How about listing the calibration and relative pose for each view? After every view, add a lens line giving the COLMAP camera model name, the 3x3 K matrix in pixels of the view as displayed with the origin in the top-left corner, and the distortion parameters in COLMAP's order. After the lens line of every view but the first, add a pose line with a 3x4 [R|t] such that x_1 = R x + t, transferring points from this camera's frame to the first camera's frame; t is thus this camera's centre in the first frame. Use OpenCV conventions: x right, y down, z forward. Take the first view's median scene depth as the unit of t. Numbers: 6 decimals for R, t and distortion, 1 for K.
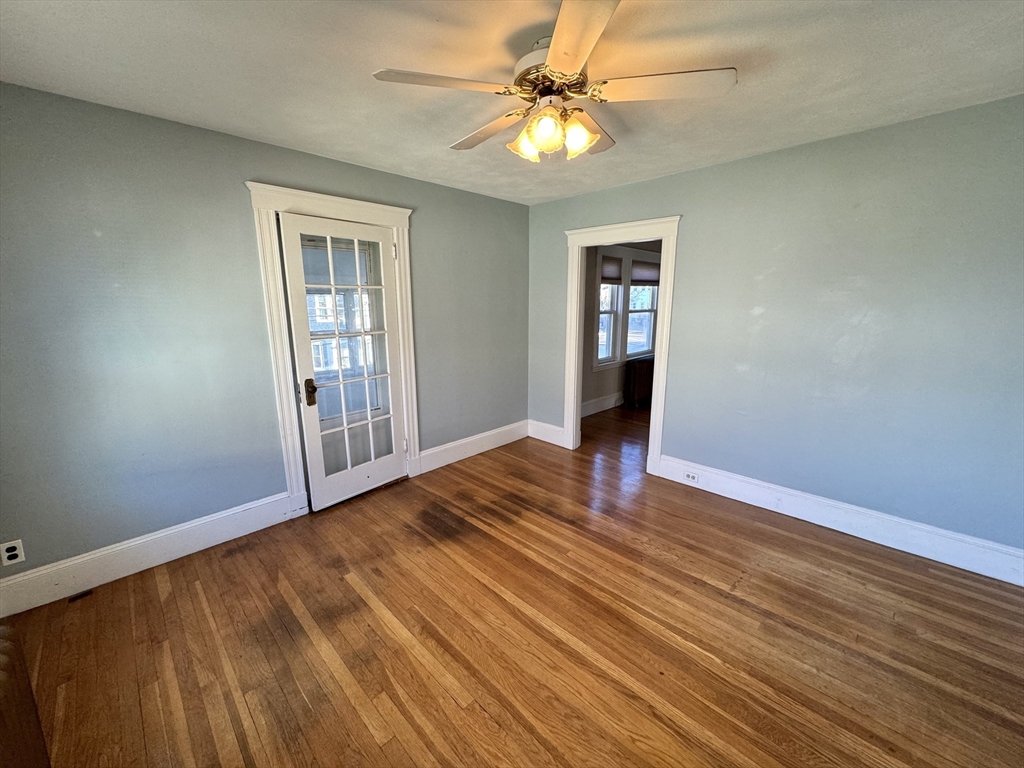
lens RADIAL K [[407.2, 0, 511.8], [0, 407.2, 381.9], [0, 0, 1]] dist [-0.001258, 0.000155]
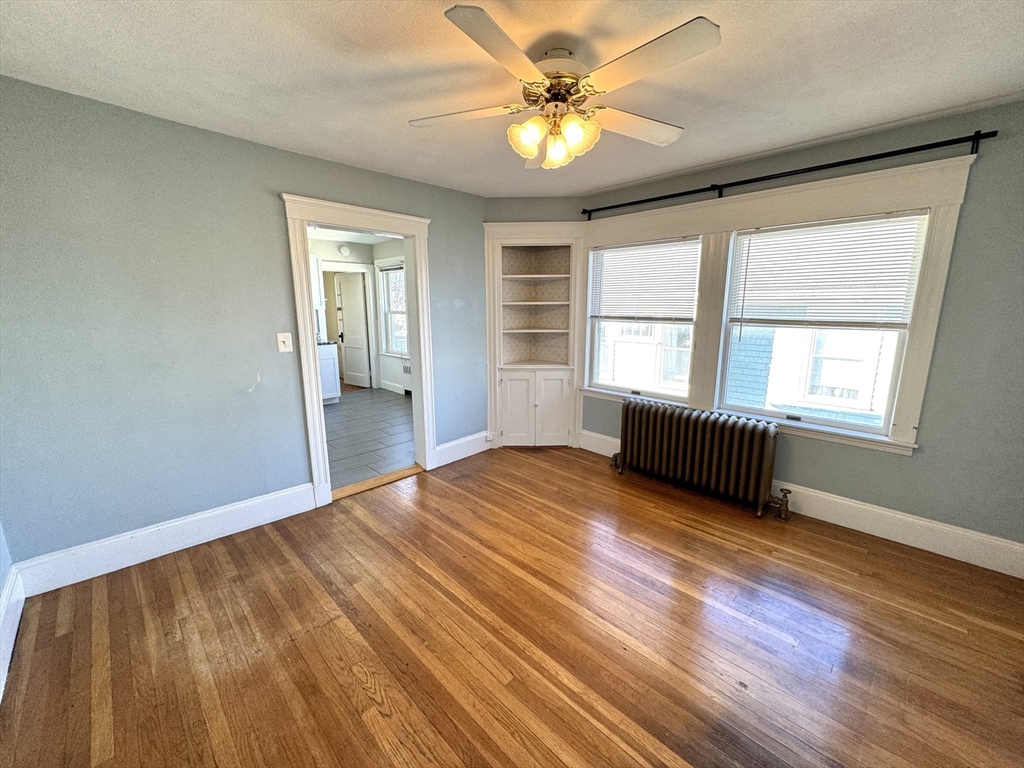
lens RADIAL K [[403.7, 0, 512.0], [0, 403.7, 384.0], [0, 0, 1]] dist [-0.001969, 0.000039]
pose [[-0.999991, 0.002412, 0.003404, 0.146542], [0.003523, 0.925361, 0.379071, -0.291312], [-0.002235, 0.379079, -0.925361, 1.571378]]
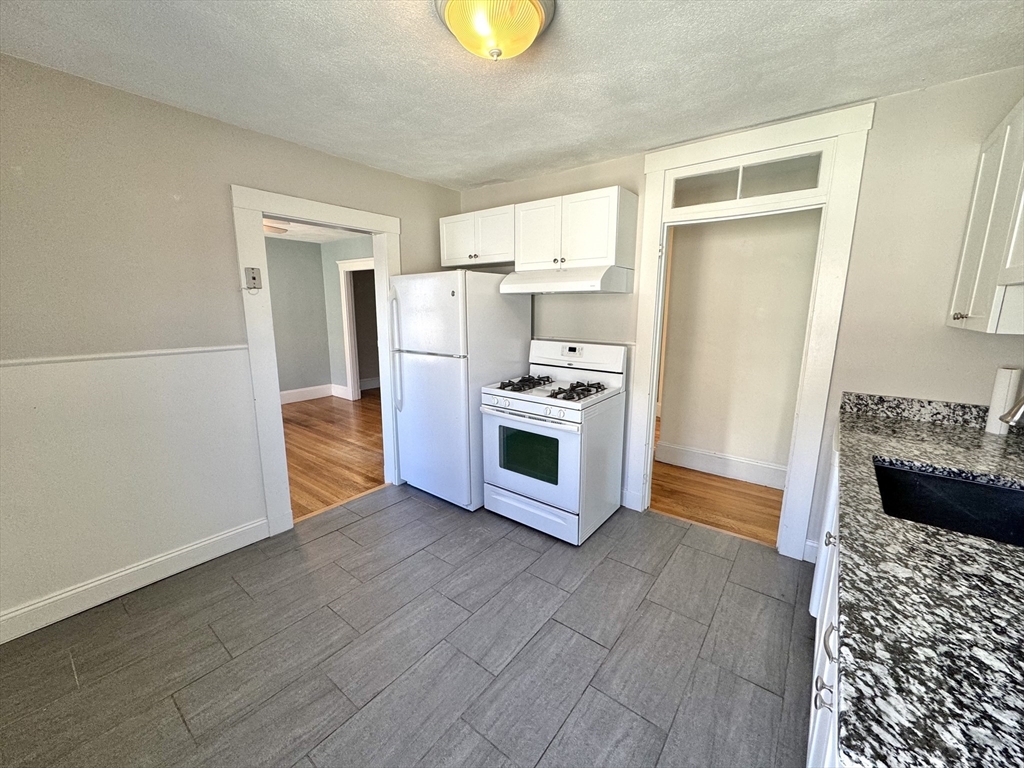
lens RADIAL K [[407.2, 0, 511.8], [0, 407.2, 381.9], [0, 0, 1]] dist [-0.001258, 0.000155]
pose [[0.993499, -0.017325, 0.112511, 1.072685], [0.018942, 0.999732, -0.013320, 0.238228], [-0.112250, 0.015364, 0.993561, -1.135229]]
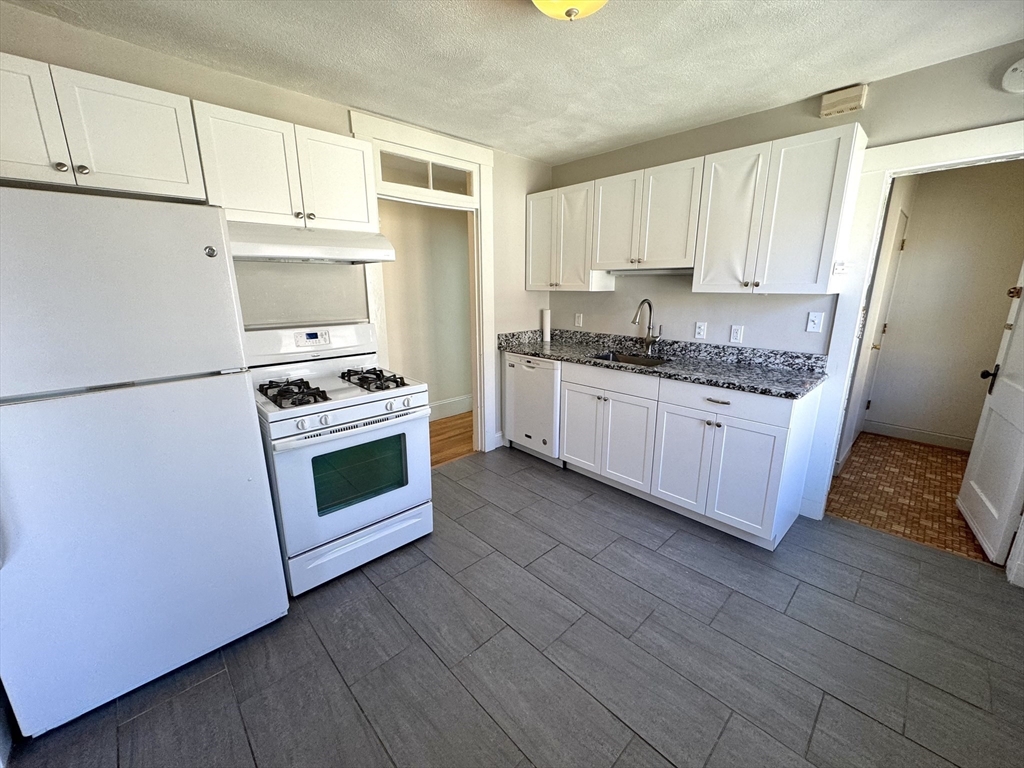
lens RADIAL K [[407.2, 0, 511.8], [0, 407.2, 381.9], [0, 0, 1]] dist [-0.001258, 0.000155]
pose [[0.034865, -0.232275, 0.972025, 0.505361], [0.200500, 0.954468, 0.220887, 0.121849], [-0.979073, 0.187189, 0.079849, -0.493281]]
